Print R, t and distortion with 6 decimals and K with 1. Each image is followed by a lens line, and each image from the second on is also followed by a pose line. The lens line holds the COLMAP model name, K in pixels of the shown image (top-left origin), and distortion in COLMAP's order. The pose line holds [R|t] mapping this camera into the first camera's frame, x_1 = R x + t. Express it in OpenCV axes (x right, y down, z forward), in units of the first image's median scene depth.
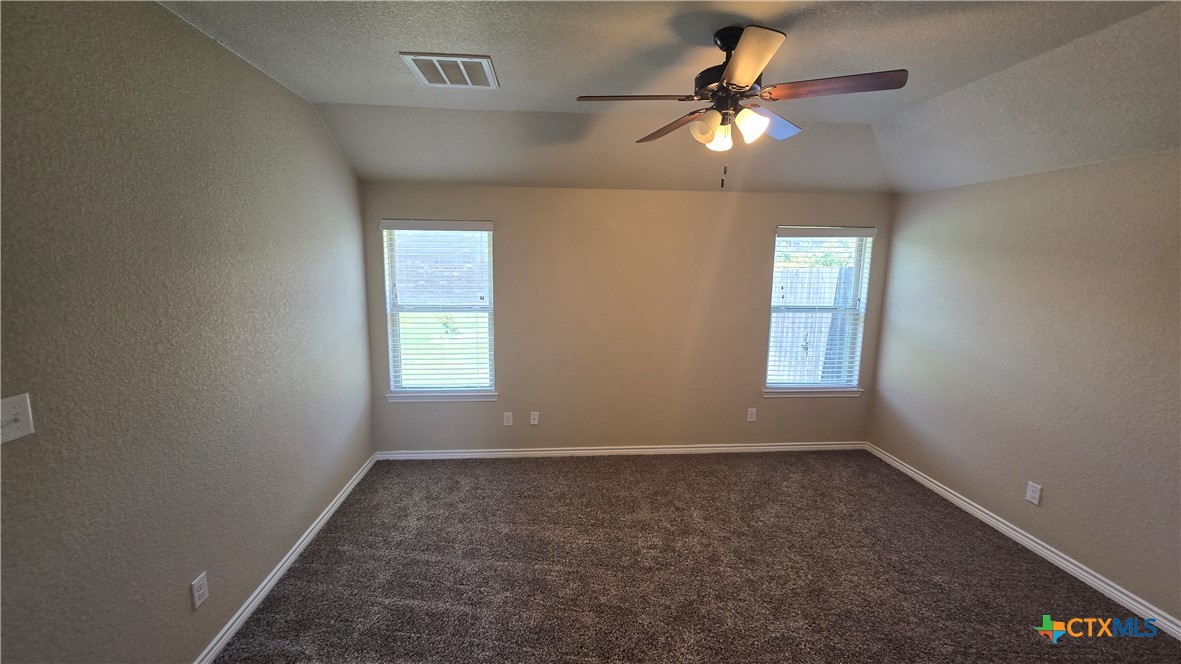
lens RADIAL K [[487.6, 0, 589.7], [0, 487.6, 333.0], [0, 0, 1]] dist [0.000241, 0.001835]
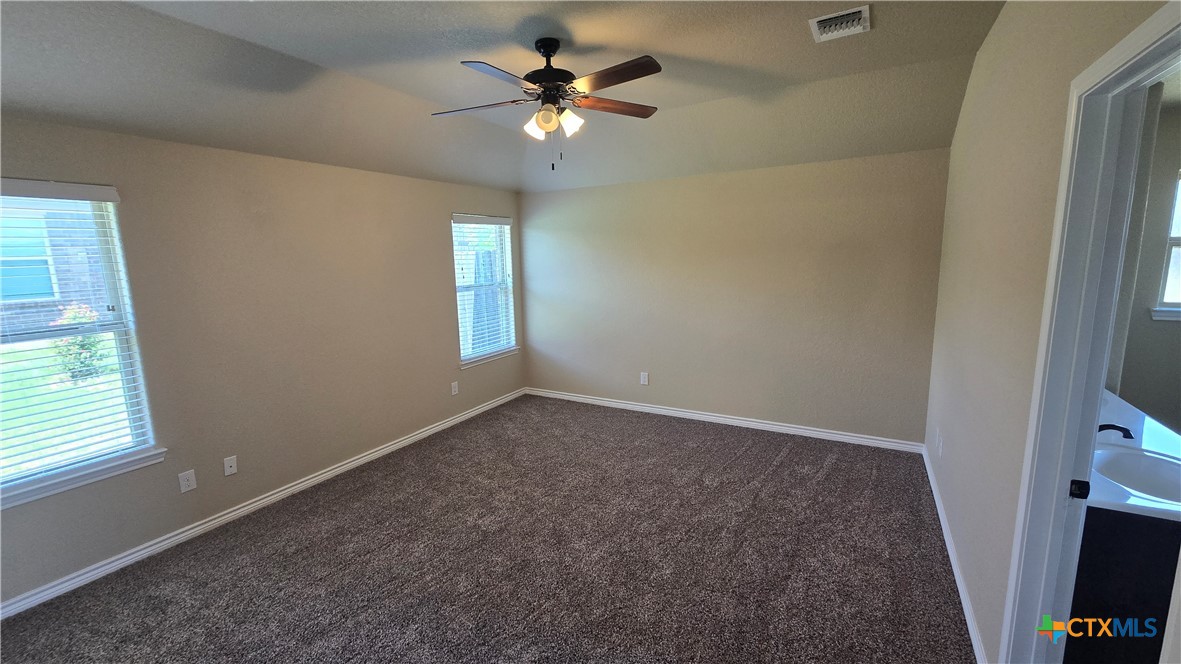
lens RADIAL K [[487.6, 0, 585.7], [0, 487.6, 328.7], [0, 0, 1]] dist [0.000241, 0.001835]
pose [[0.569594, -0.152768, 0.807604, -0.368112], [0.163372, 0.984013, 0.070913, 0.009358], [-0.805526, 0.091548, 0.585446, 0.130749]]
